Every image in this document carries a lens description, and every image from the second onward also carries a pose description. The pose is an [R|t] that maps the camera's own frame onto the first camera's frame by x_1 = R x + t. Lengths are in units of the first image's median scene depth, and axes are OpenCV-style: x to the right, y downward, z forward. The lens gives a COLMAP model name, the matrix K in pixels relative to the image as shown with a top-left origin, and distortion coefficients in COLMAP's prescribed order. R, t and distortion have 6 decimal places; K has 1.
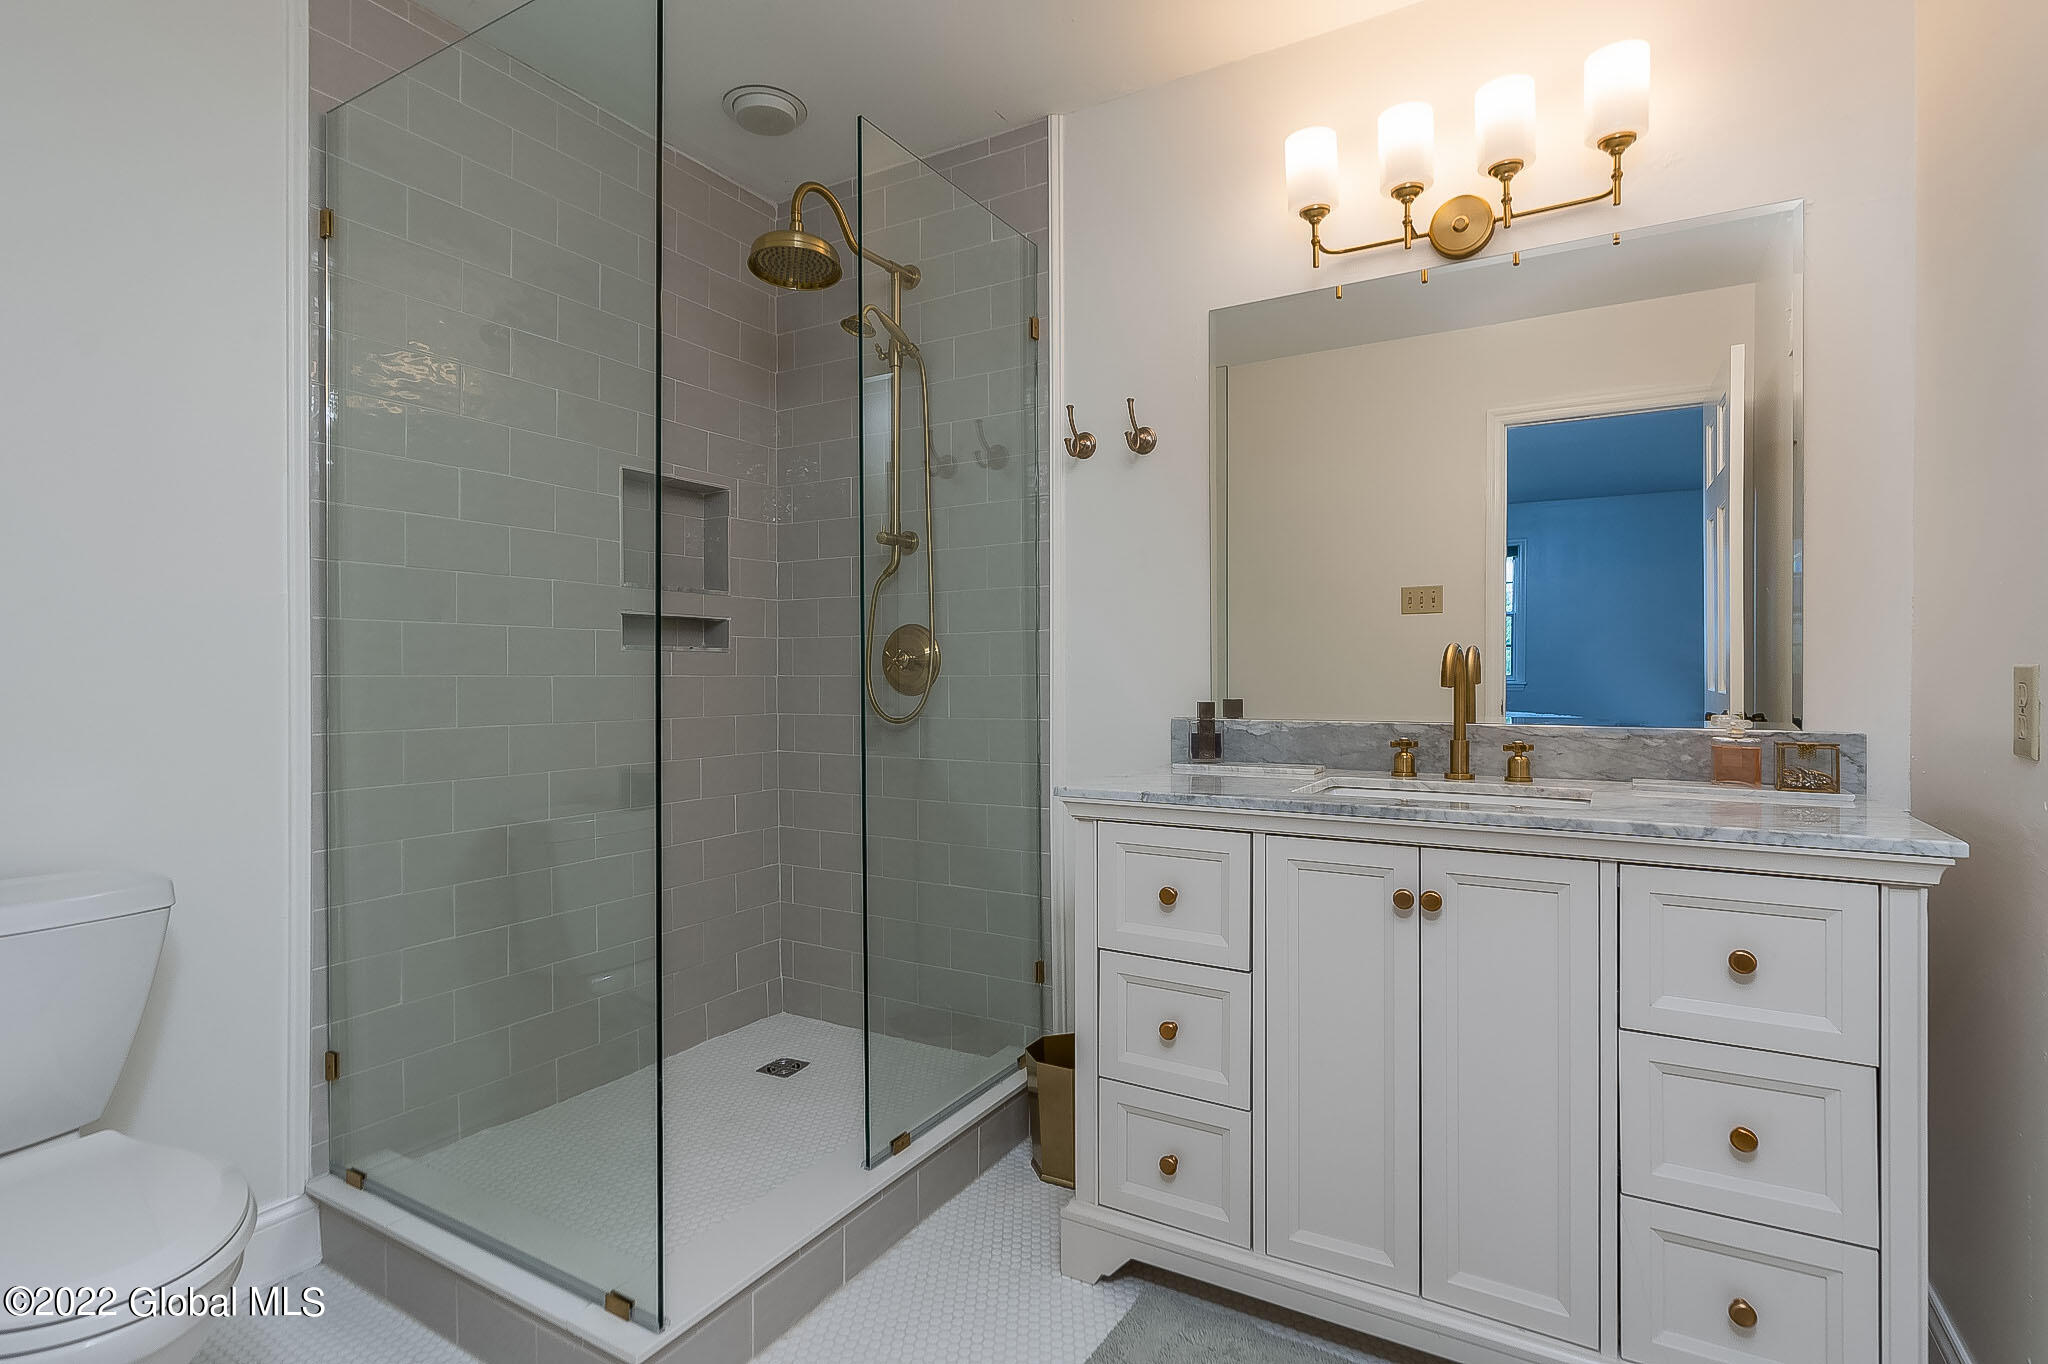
lens RADIAL K [[1008.6, 0, 1024.0], [0, 1008.6, 682.0], [0, 0, 1]] dist [0.000117, 0.000012]
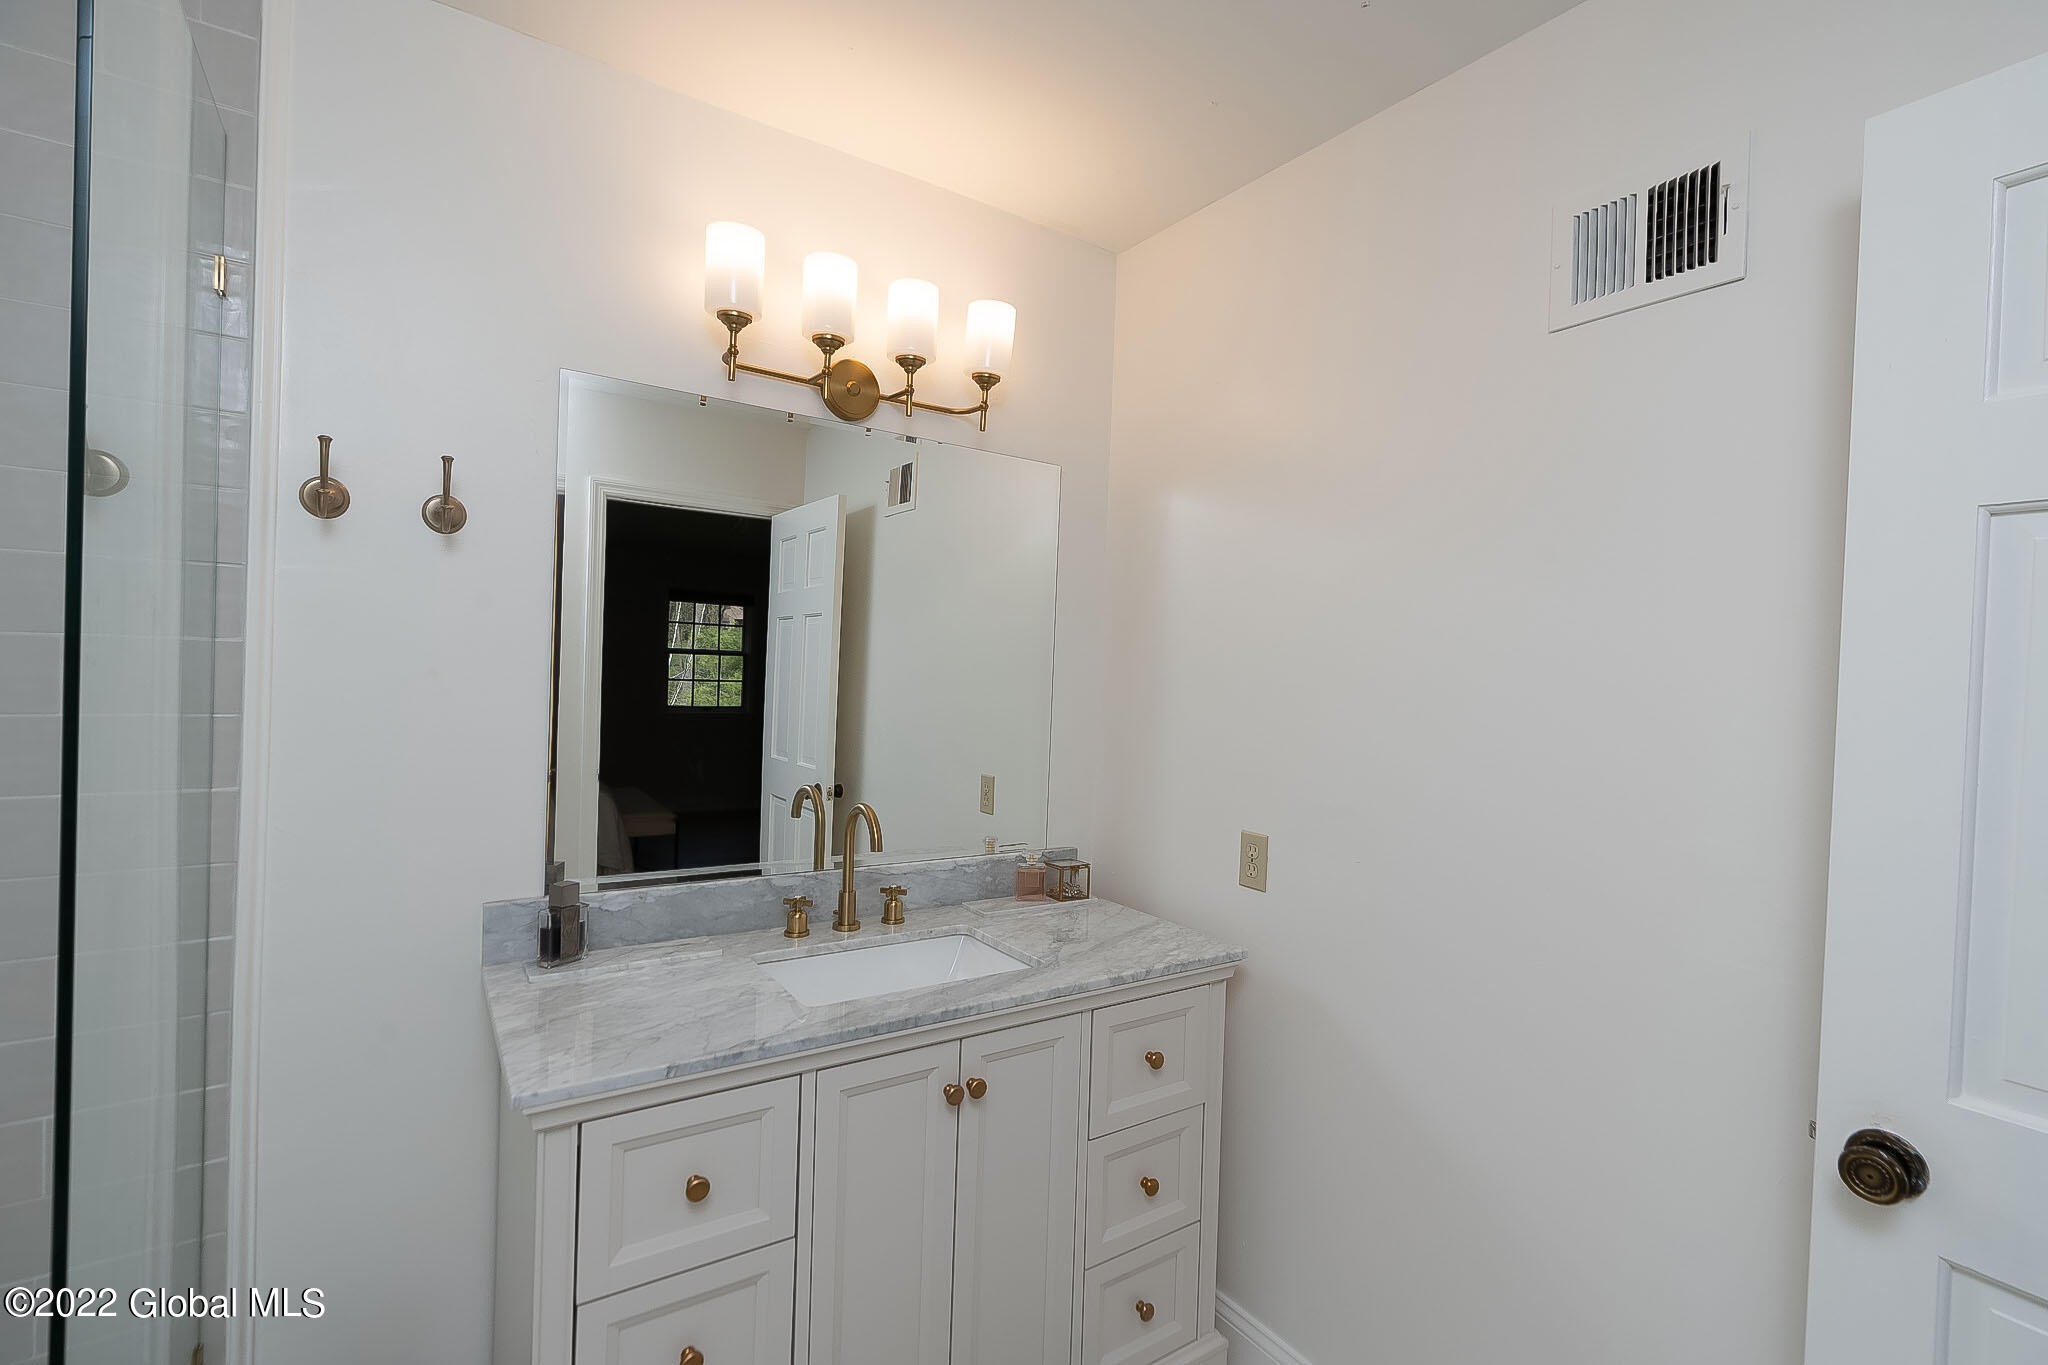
lens RADIAL K [[918.3, 0, 1024.0], [0, 918.3, 682.5], [0, 0, 1]] dist [-0.019306, -0.000052]
pose [[0.424340, 0.009616, 0.905452, -0.356826], [-0.024844, 0.999691, 0.001026, -0.168009], [-0.905162, -0.022931, 0.424447, 0.462478]]
